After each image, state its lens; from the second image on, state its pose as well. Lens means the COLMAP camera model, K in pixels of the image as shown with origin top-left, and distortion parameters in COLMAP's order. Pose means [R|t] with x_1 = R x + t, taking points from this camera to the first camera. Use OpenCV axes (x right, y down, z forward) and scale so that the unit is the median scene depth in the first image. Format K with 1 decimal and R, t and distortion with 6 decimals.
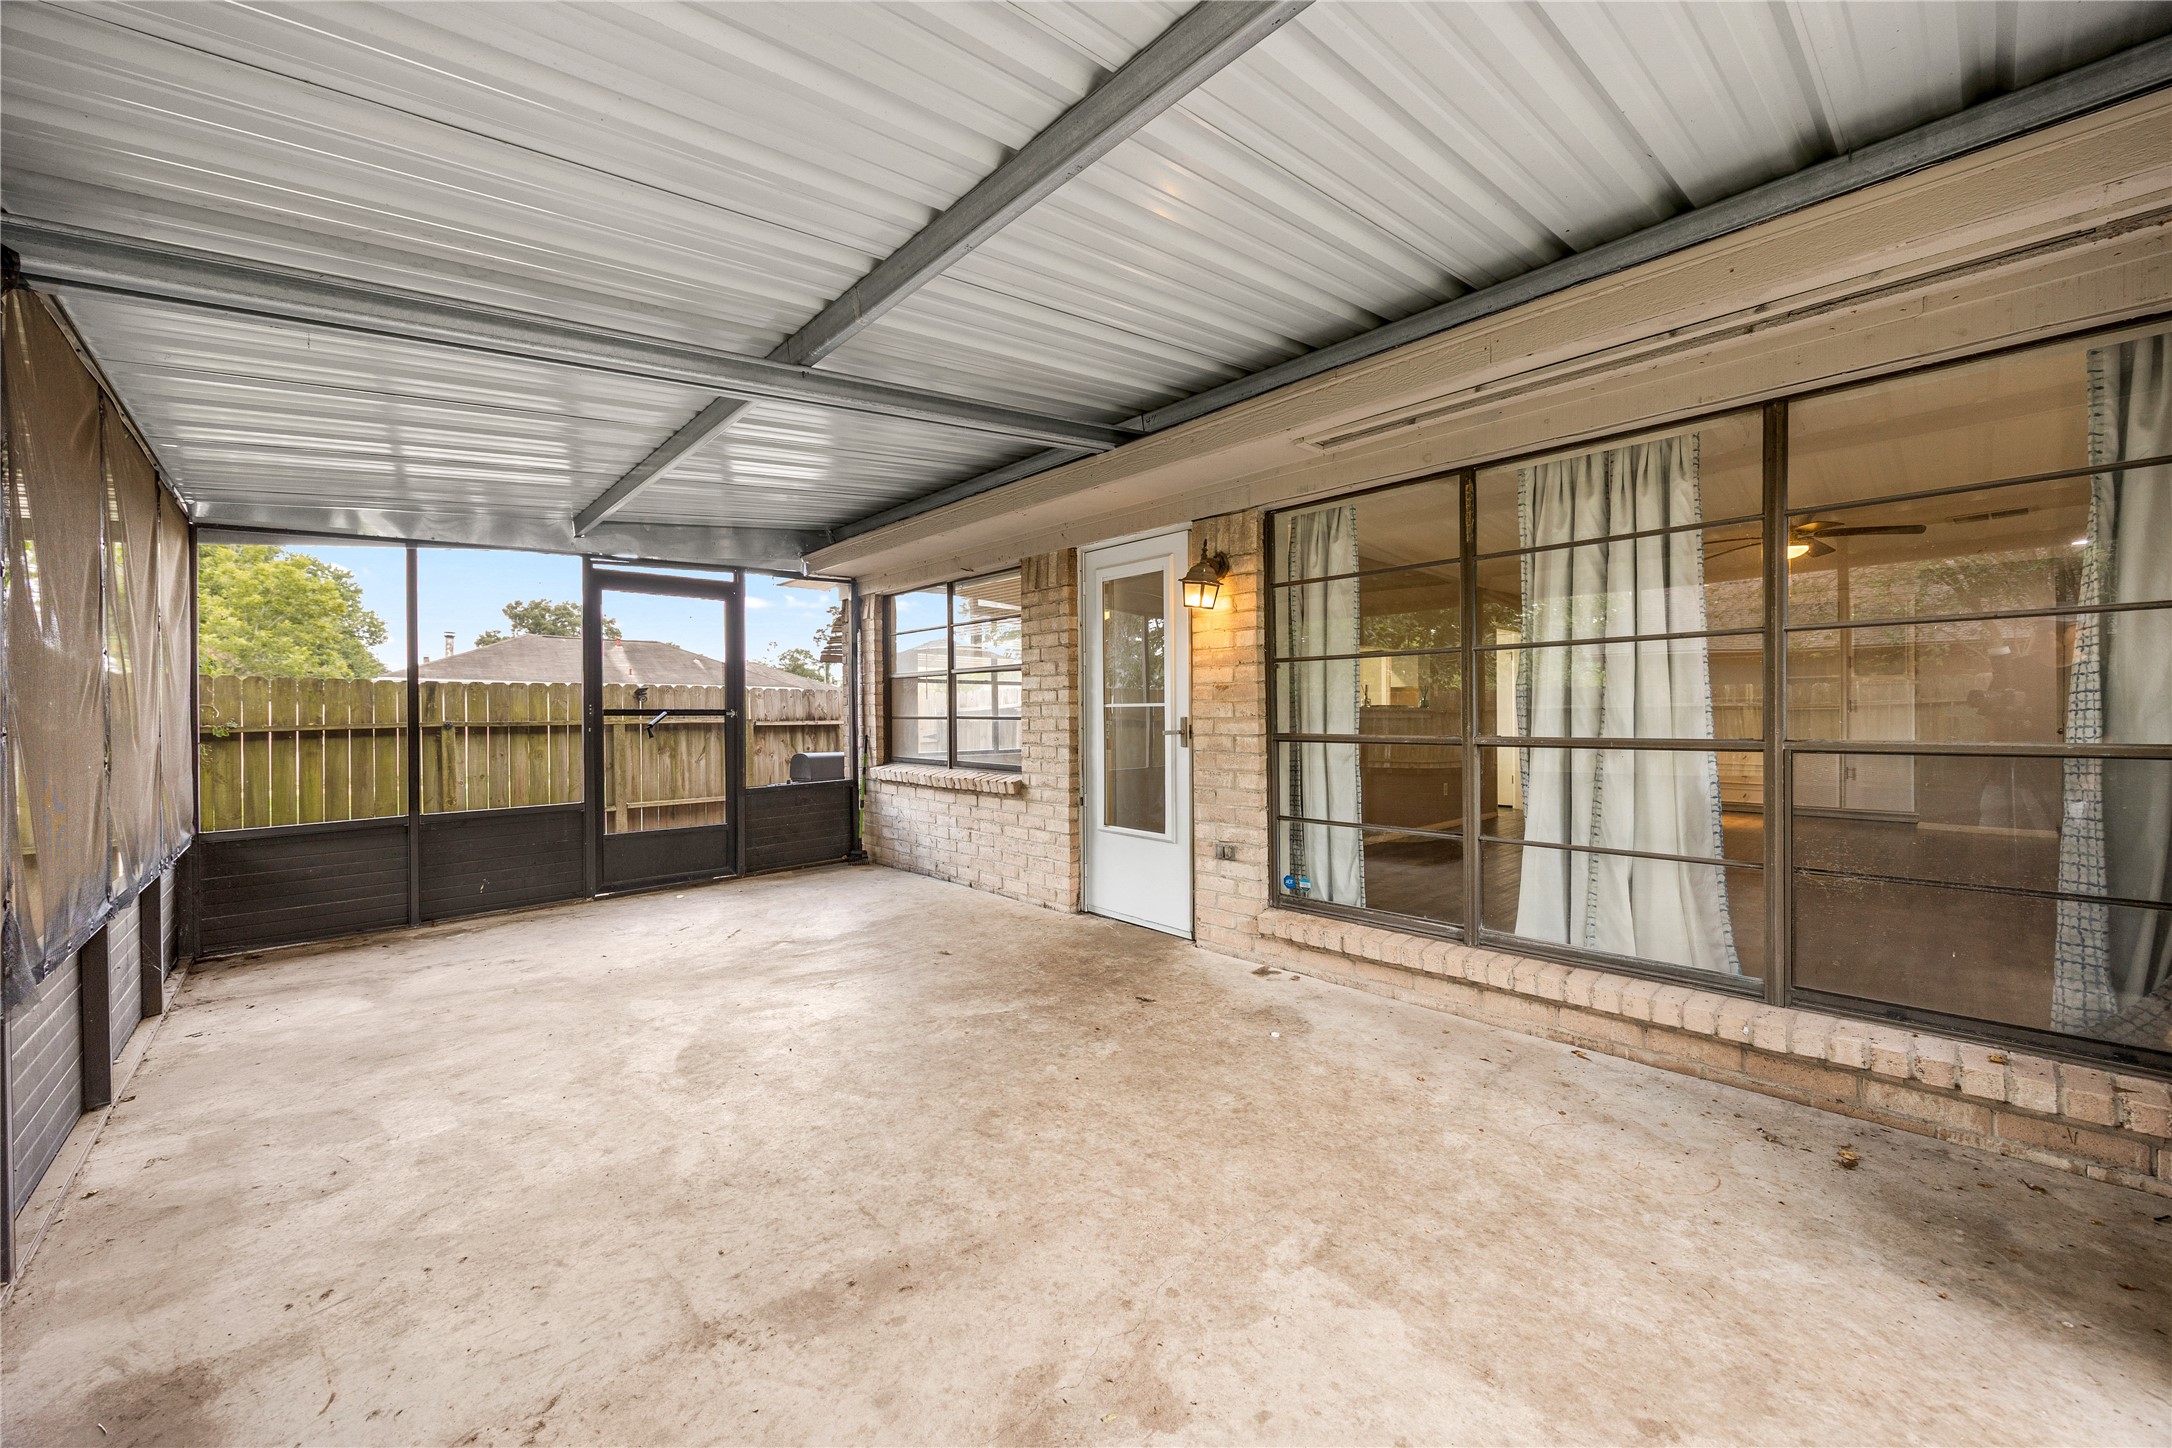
lens RADIAL K [[866.4, 0, 1086.0], [0, 866.4, 724.0], [0, 0, 1]] dist [-0.000420, -0.000007]
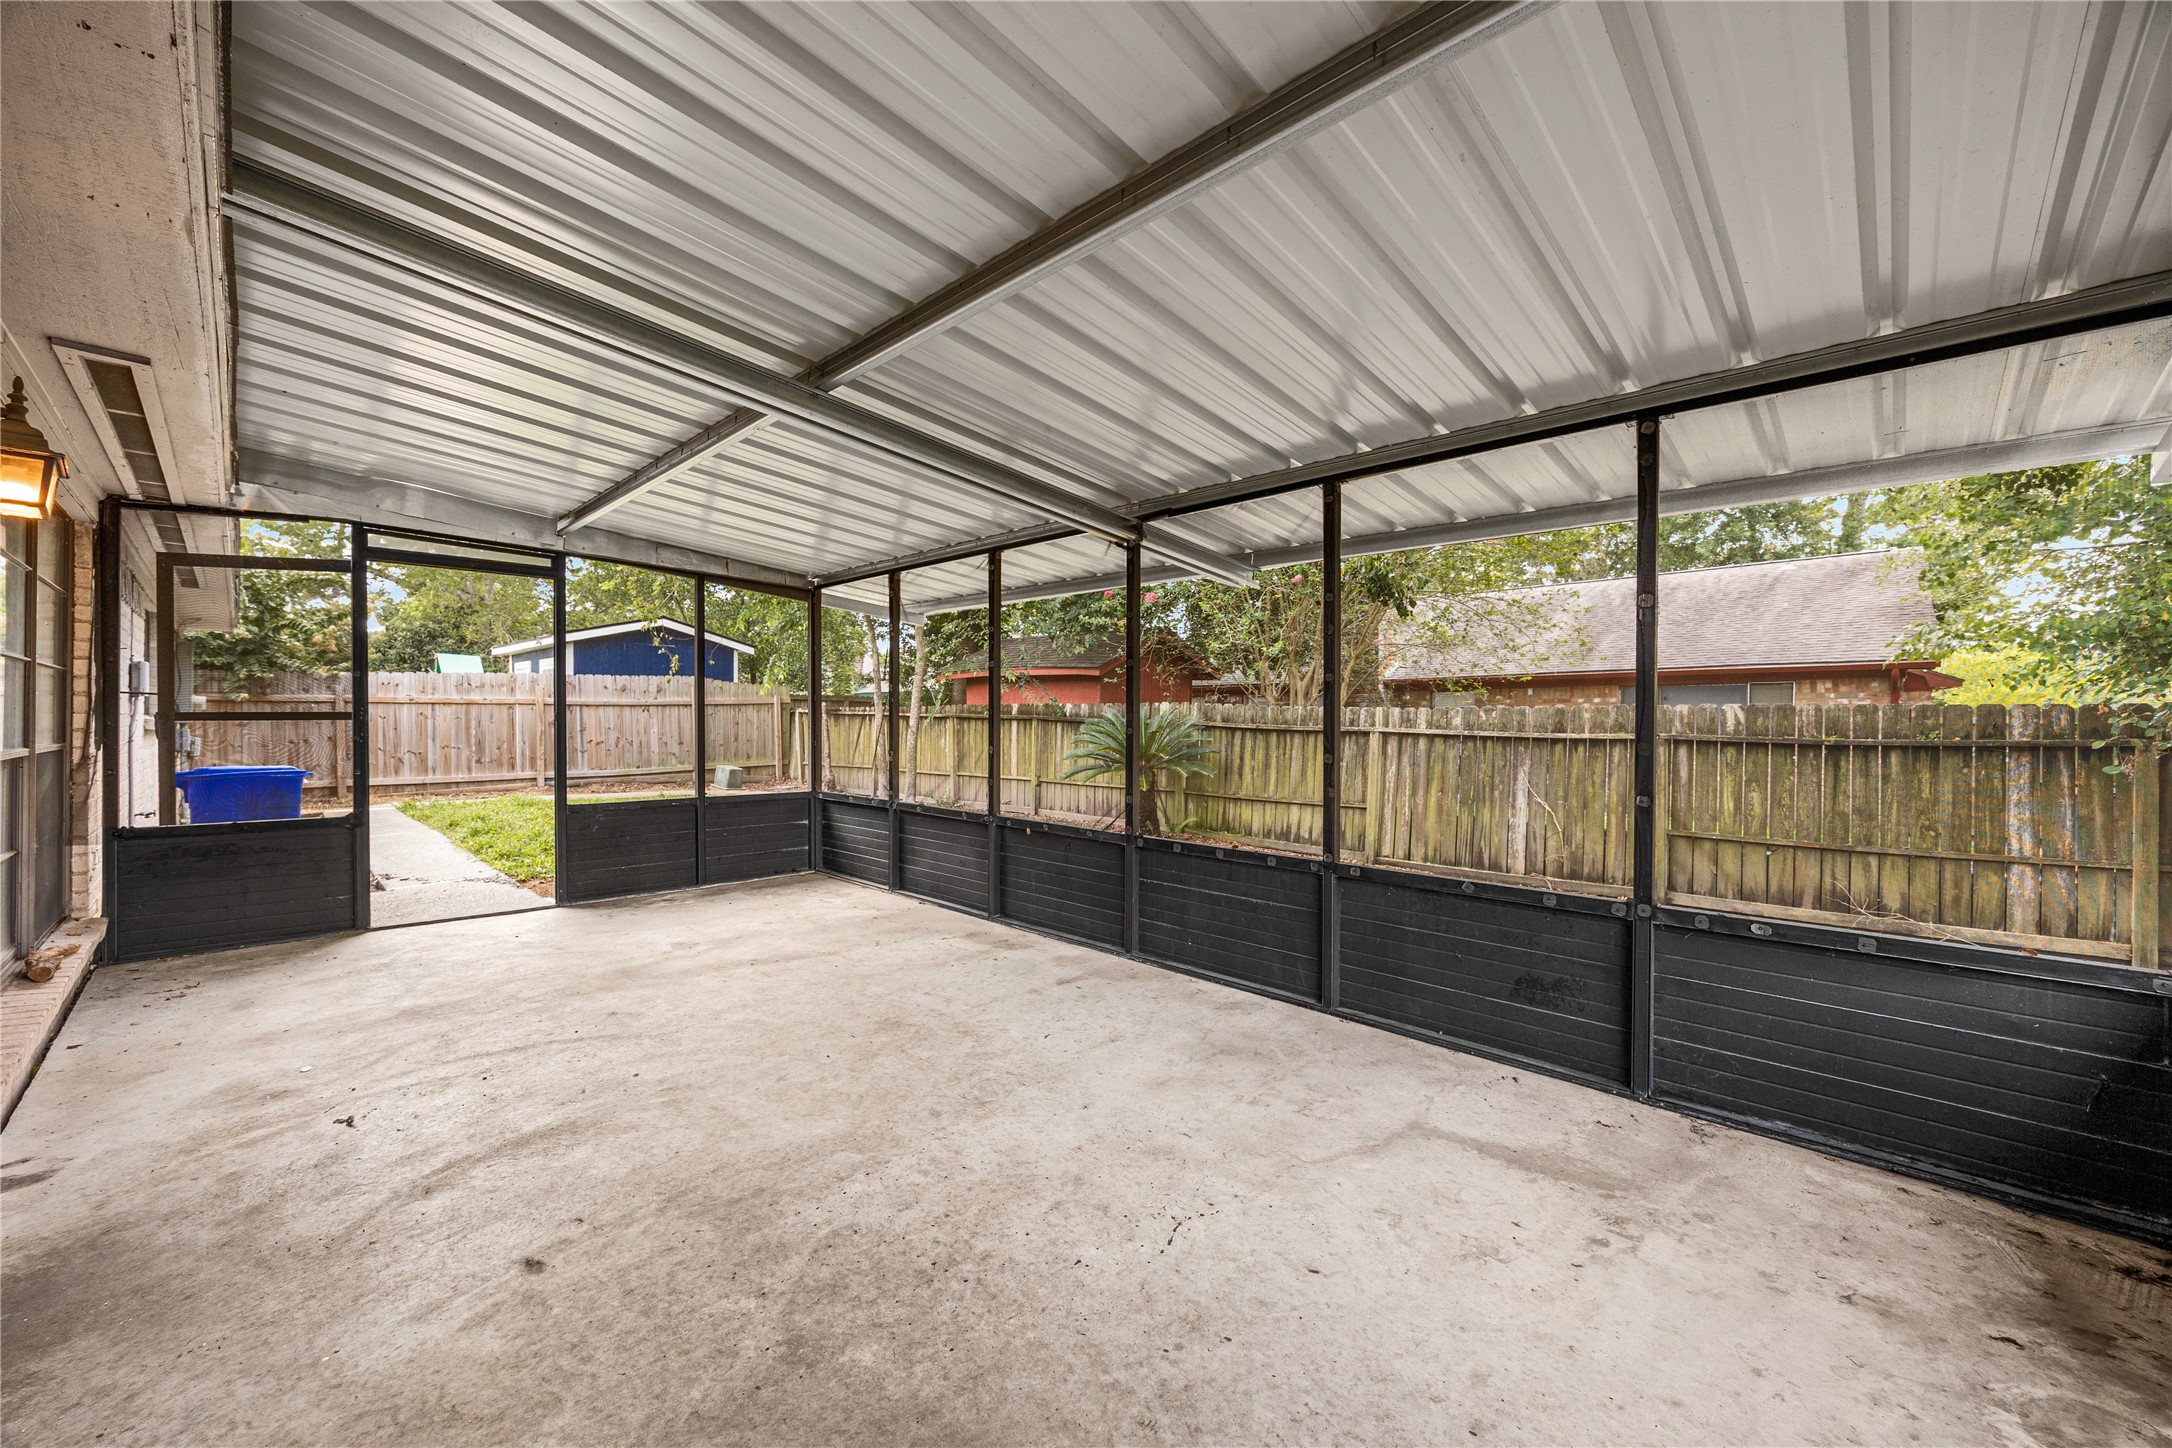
lens RADIAL K [[866.4, 0, 1086.0], [0, 866.4, 724.0], [0, 0, 1]] dist [-0.000420, -0.000007]
pose [[-0.998467, 0.003457, -0.055245, -0.549512], [0.002527, 0.999854, 0.016891, -0.025924], [0.055295, 0.016726, -0.998330, 1.894829]]
